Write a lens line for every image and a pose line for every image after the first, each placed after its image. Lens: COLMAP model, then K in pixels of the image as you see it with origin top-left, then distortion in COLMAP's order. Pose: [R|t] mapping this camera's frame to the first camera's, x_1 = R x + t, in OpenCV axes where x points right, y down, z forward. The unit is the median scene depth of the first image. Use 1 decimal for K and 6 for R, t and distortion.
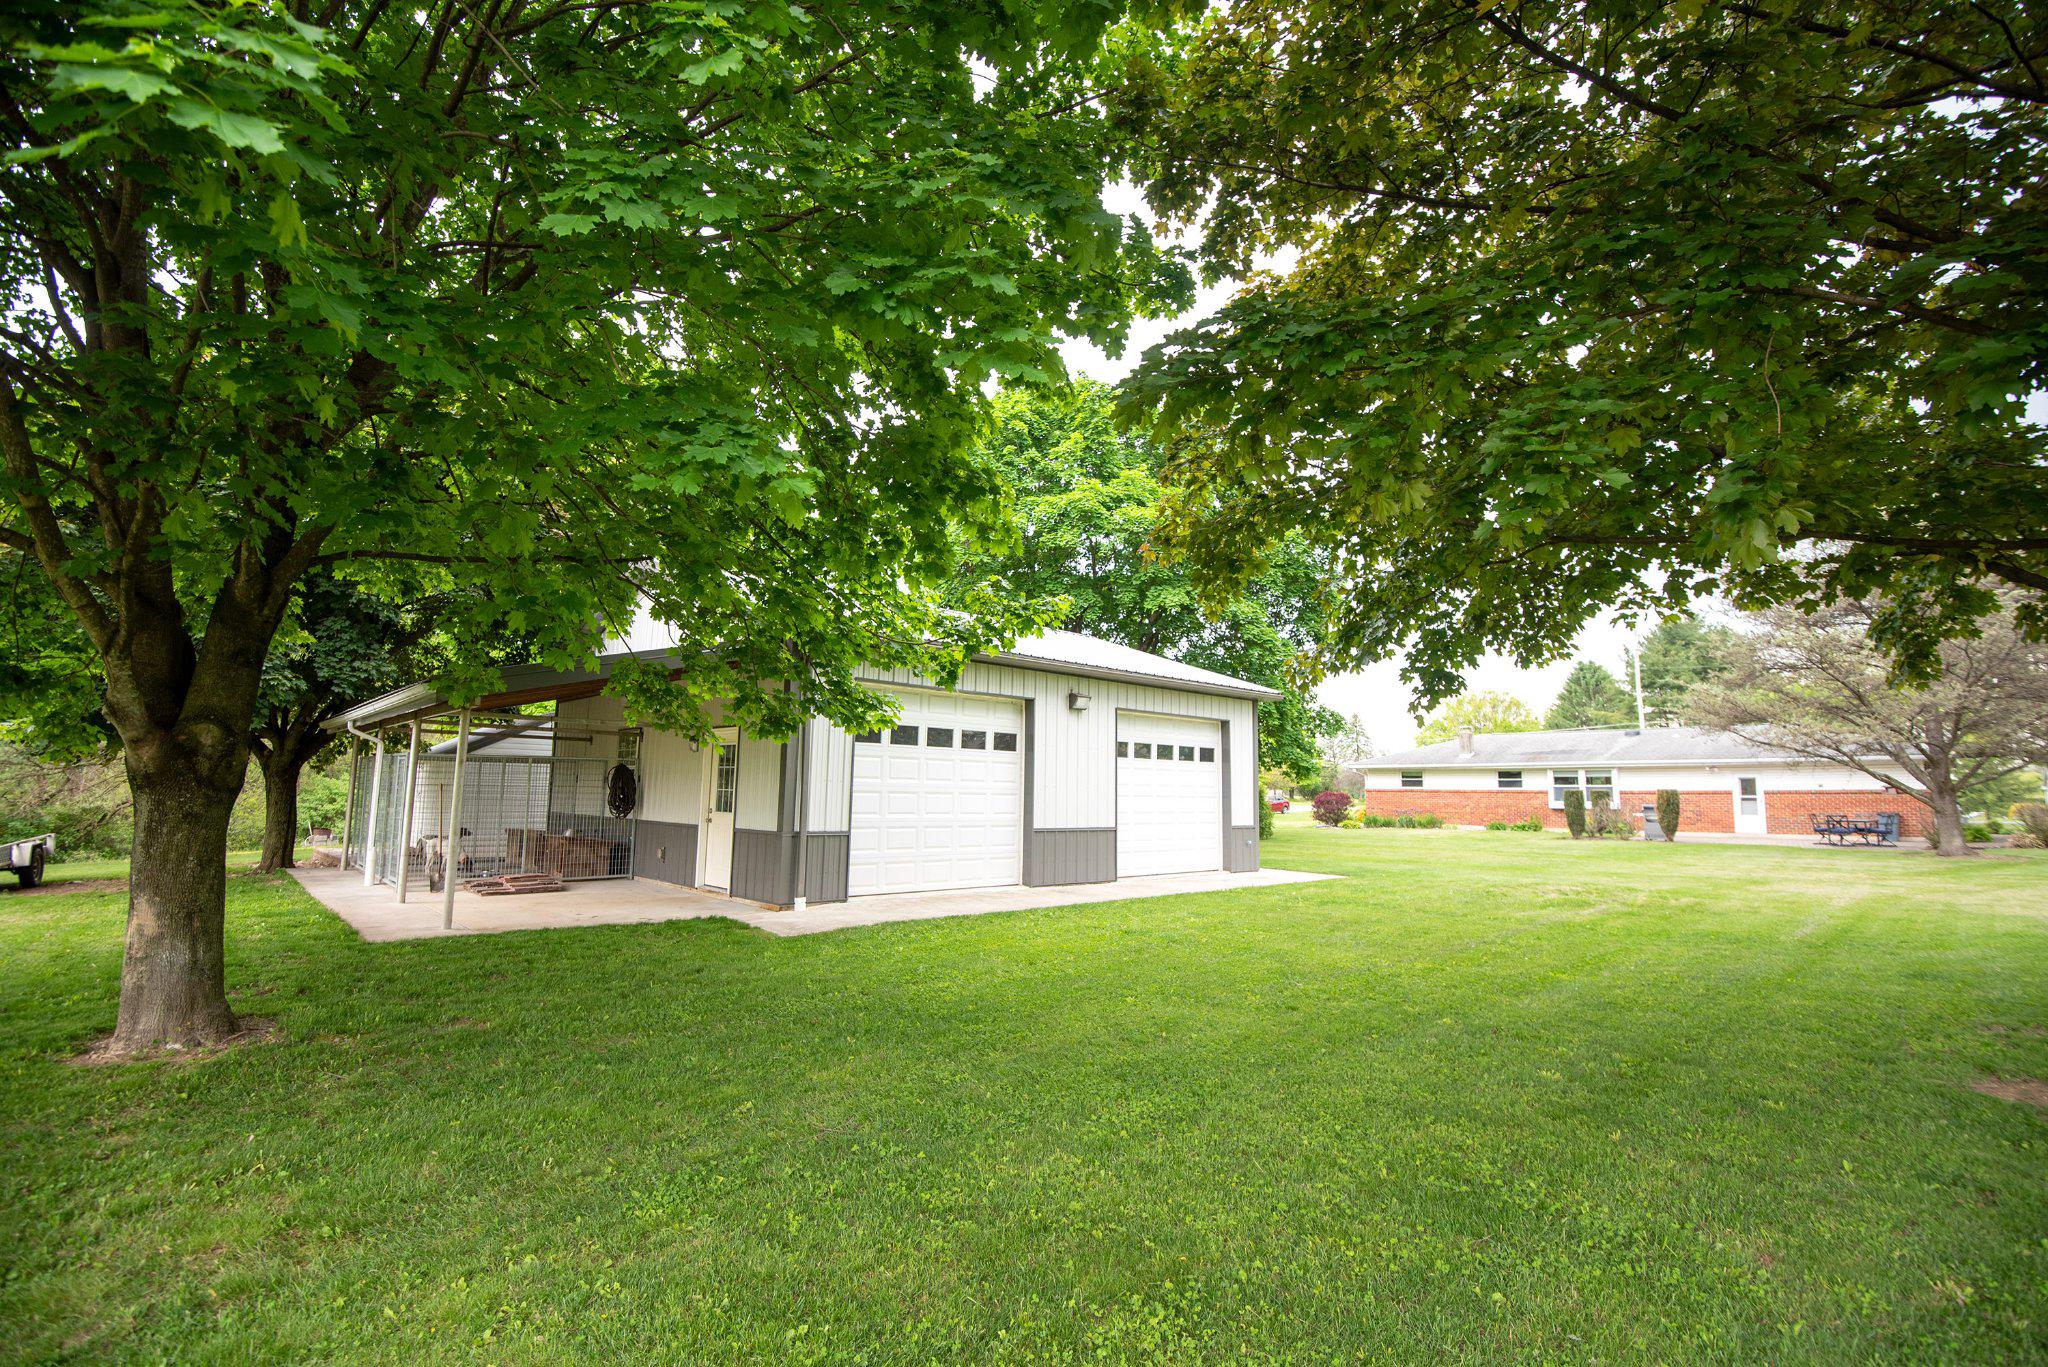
lens RADIAL K [[955.9, 0, 1024.0], [0, 955.9, 683.5], [0, 0, 1]] dist [-0.000206, -0.020143]
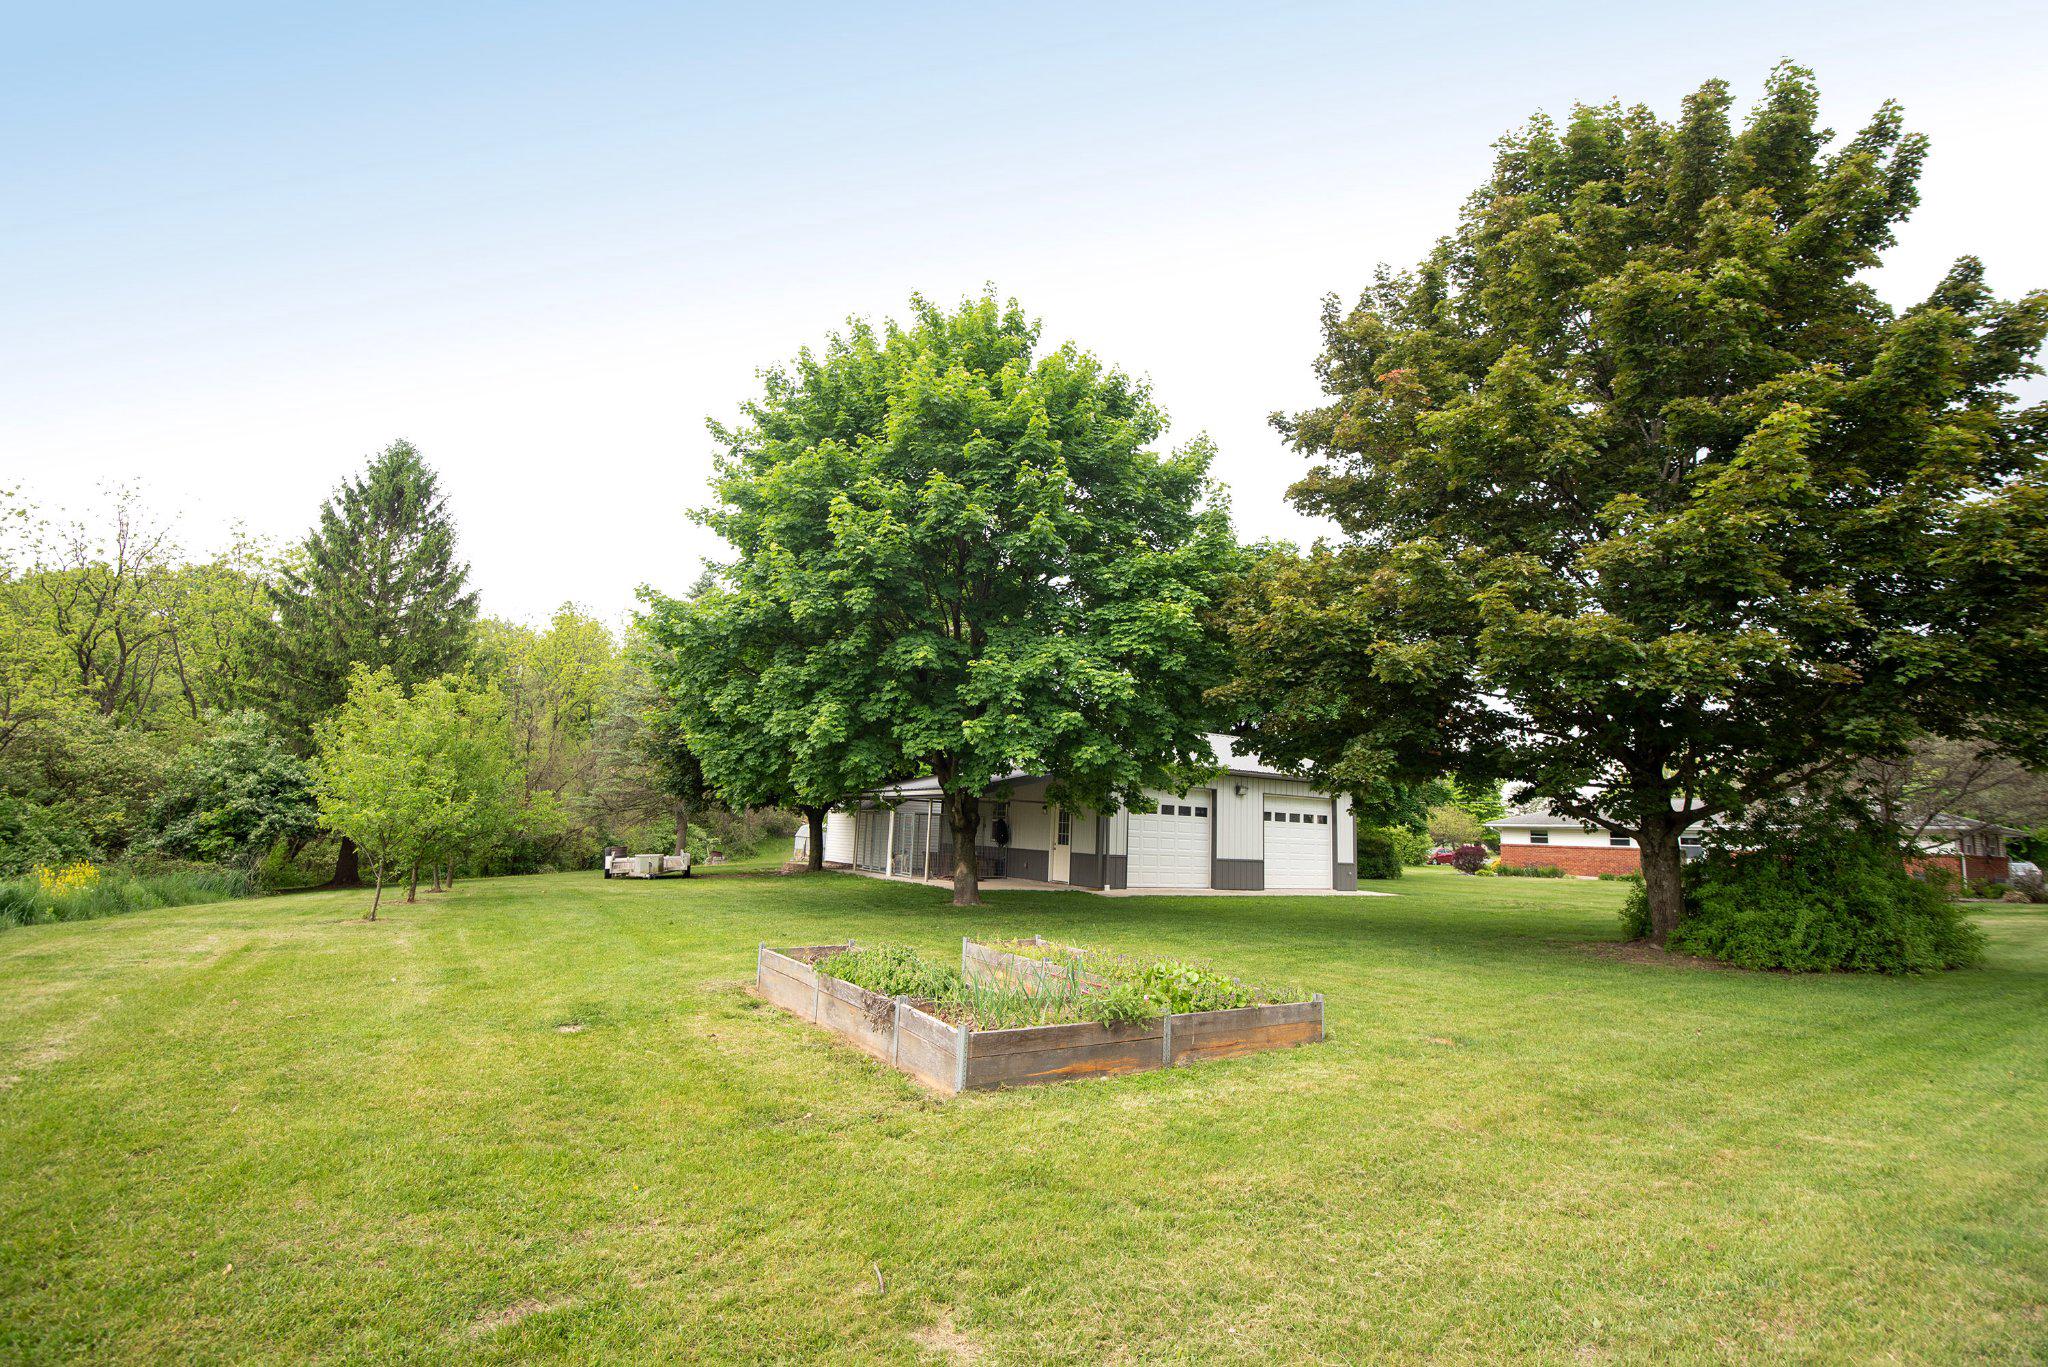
lens RADIAL K [[937.8, 0, 1021.9], [0, 937.8, 664.2], [0, 0, 1]] dist [-0.000054, -0.018538]
pose [[0.978900, -0.011323, -0.204025, 0.014517], [-0.002831, 0.997616, -0.068949, -0.097633], [0.204319, 0.068072, 0.976535, -0.869295]]
